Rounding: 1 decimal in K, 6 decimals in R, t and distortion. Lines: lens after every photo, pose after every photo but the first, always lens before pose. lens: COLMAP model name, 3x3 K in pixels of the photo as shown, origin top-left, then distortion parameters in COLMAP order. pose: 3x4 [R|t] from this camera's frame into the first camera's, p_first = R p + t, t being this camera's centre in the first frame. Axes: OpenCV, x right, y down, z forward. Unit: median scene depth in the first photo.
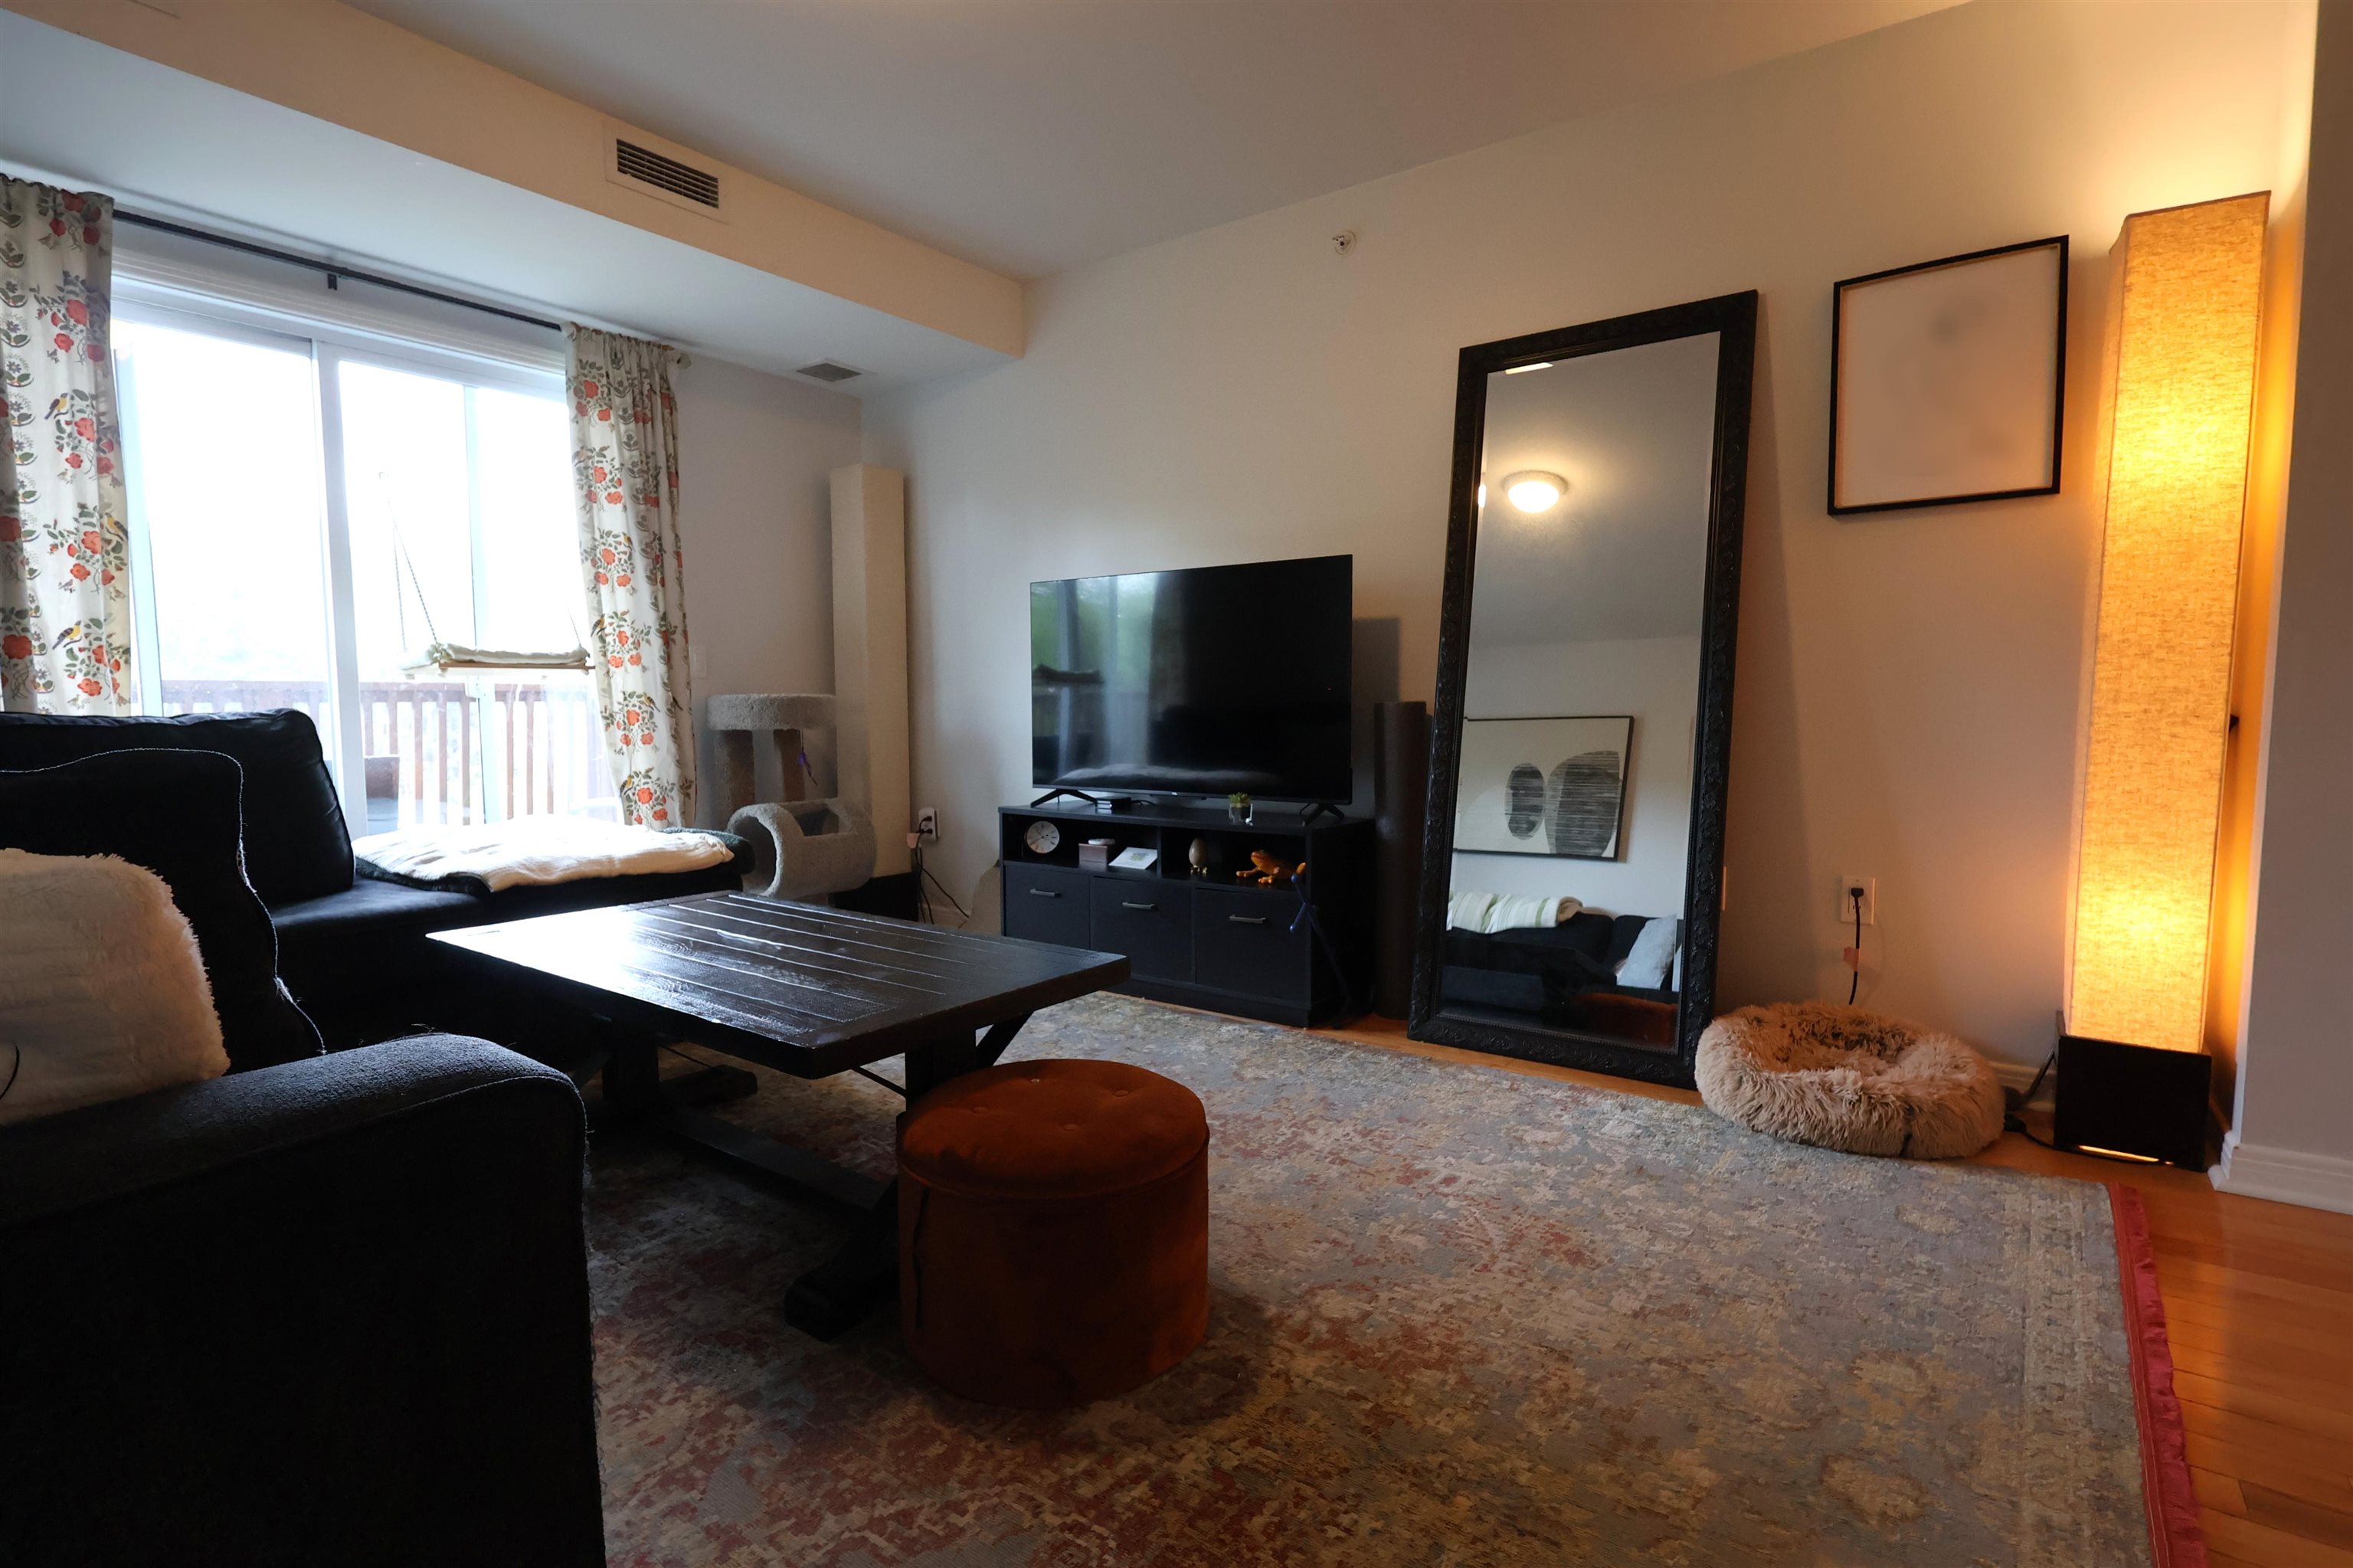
lens RADIAL K [[1116.9, 0, 1197.5], [0, 1116.9, 802.5], [0, 0, 1]] dist [-0.006442, 0.002663]
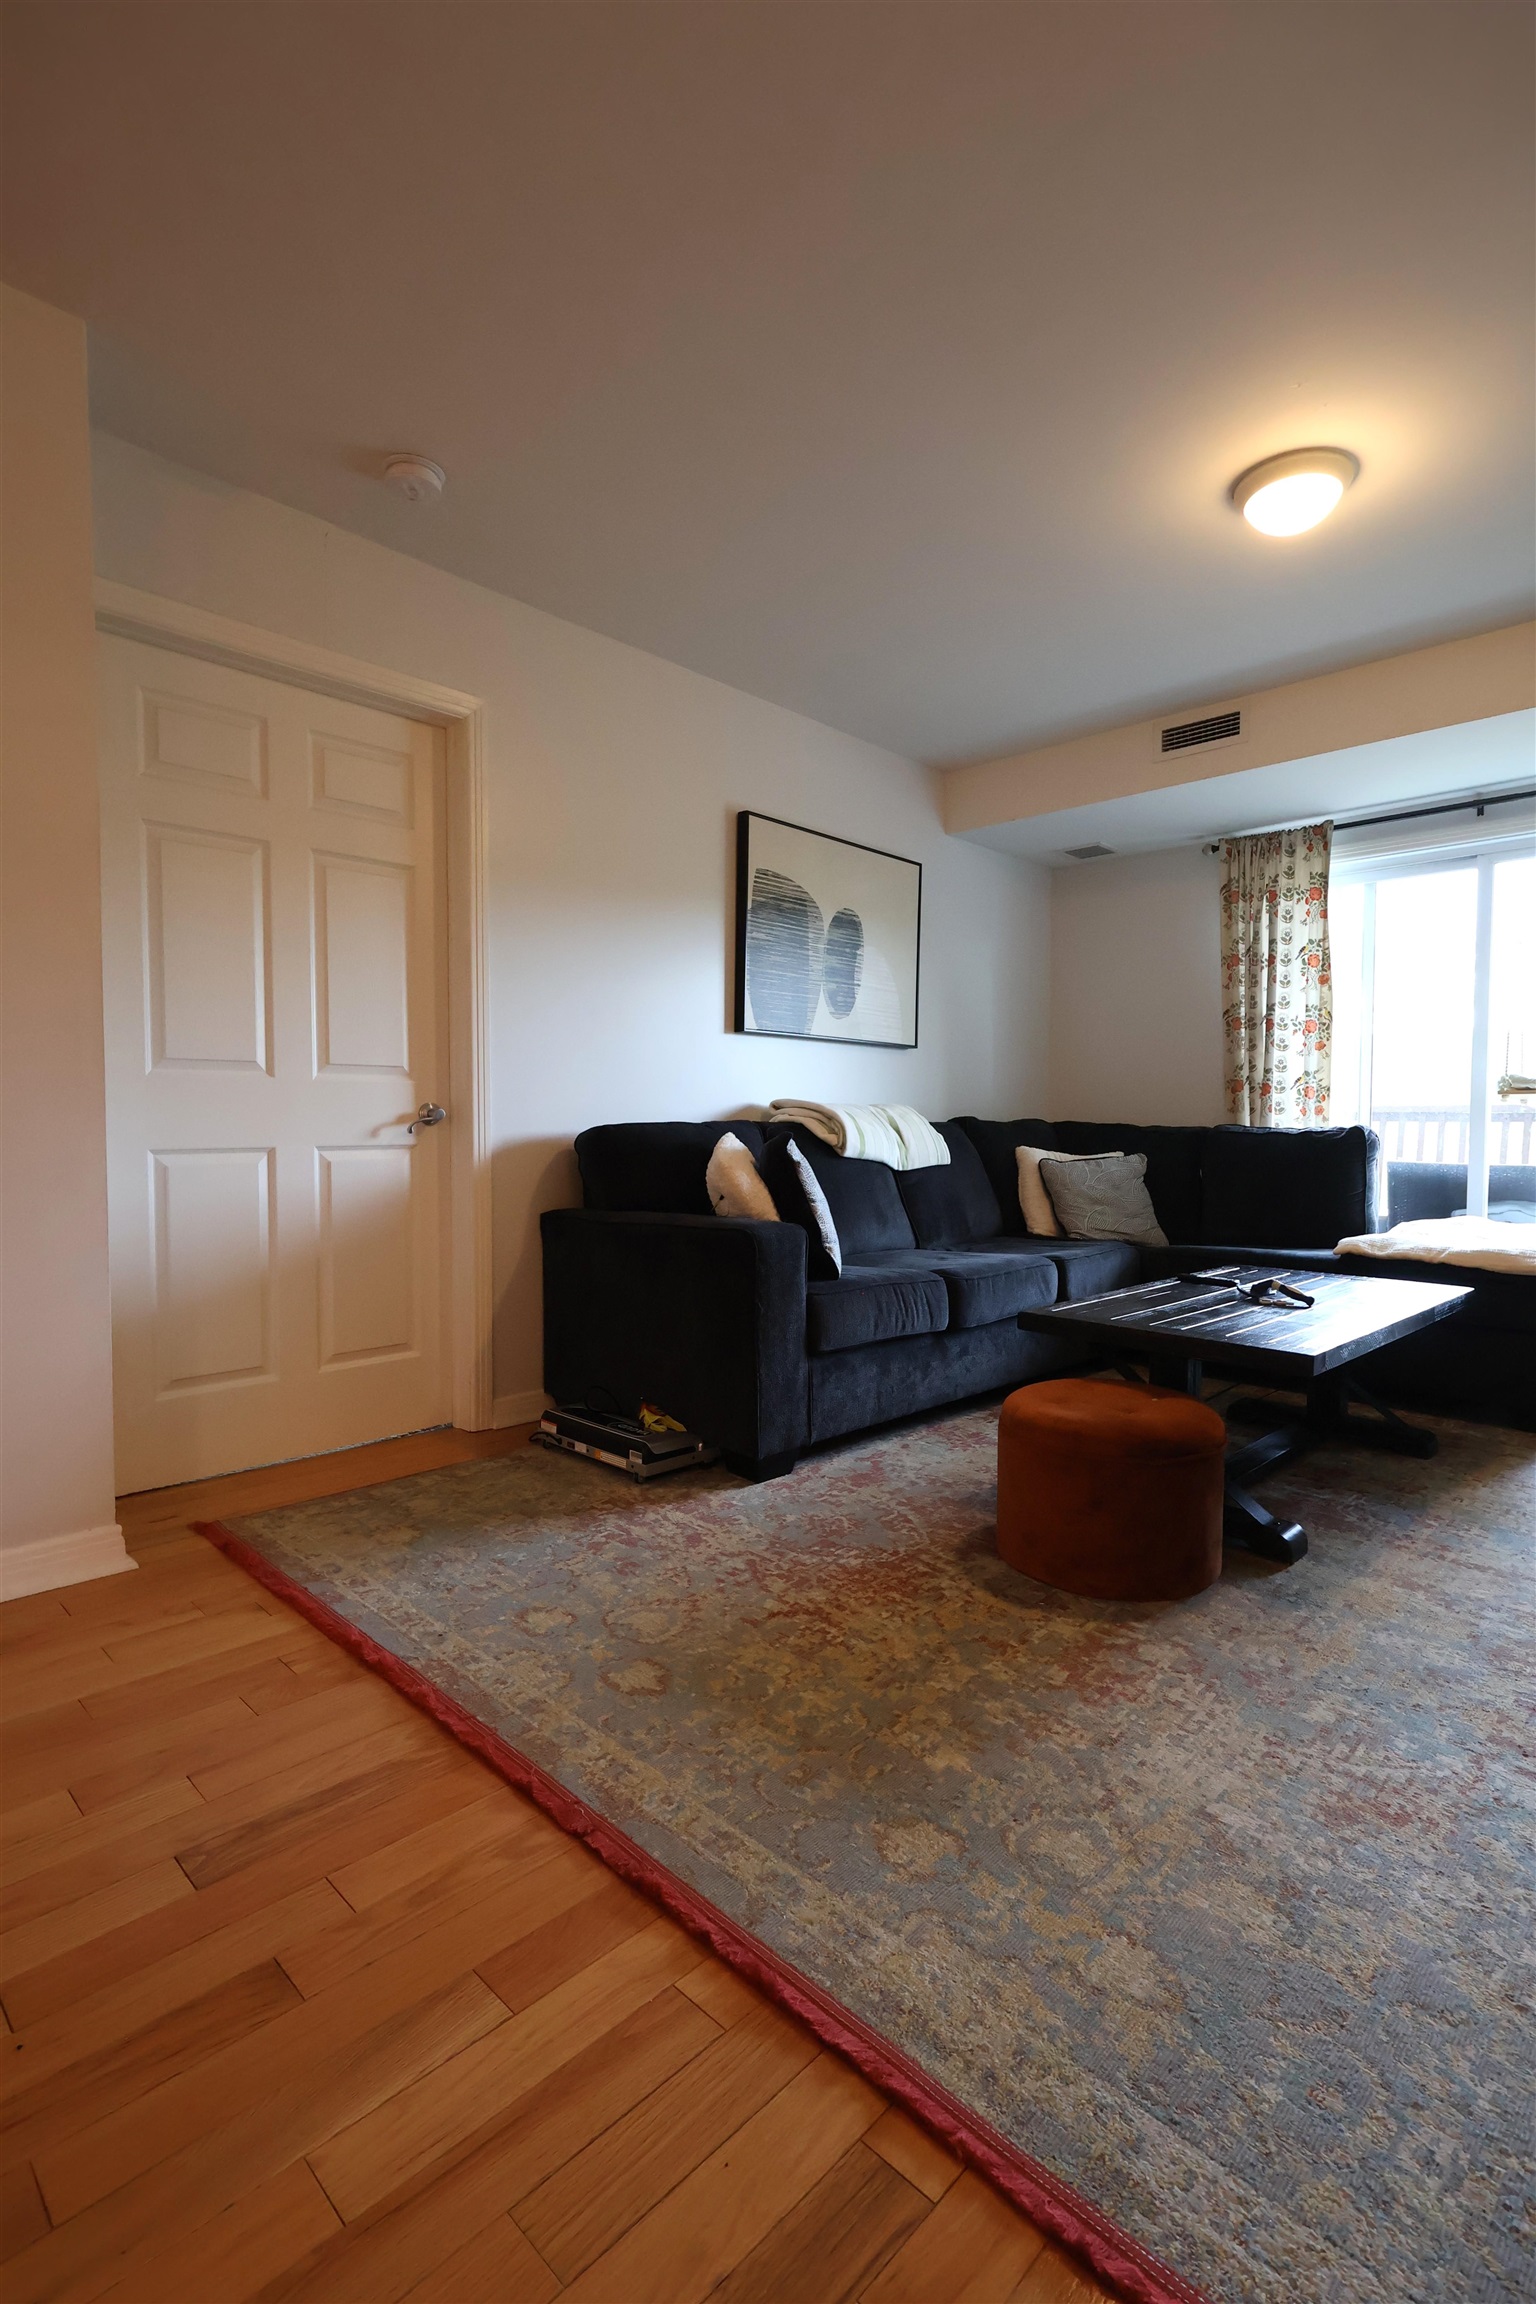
lens RADIAL K [[1078.8, 0, 753.4], [0, 1078.8, 1152.0], [0, 0, 1]] dist [-0.006128, 0.001665]
pose [[-0.157750, 0.032643, -0.986939, 0.646220], [-0.097363, 0.994069, 0.048441, -0.033925], [0.982668, 0.103733, -0.153636, 0.368515]]
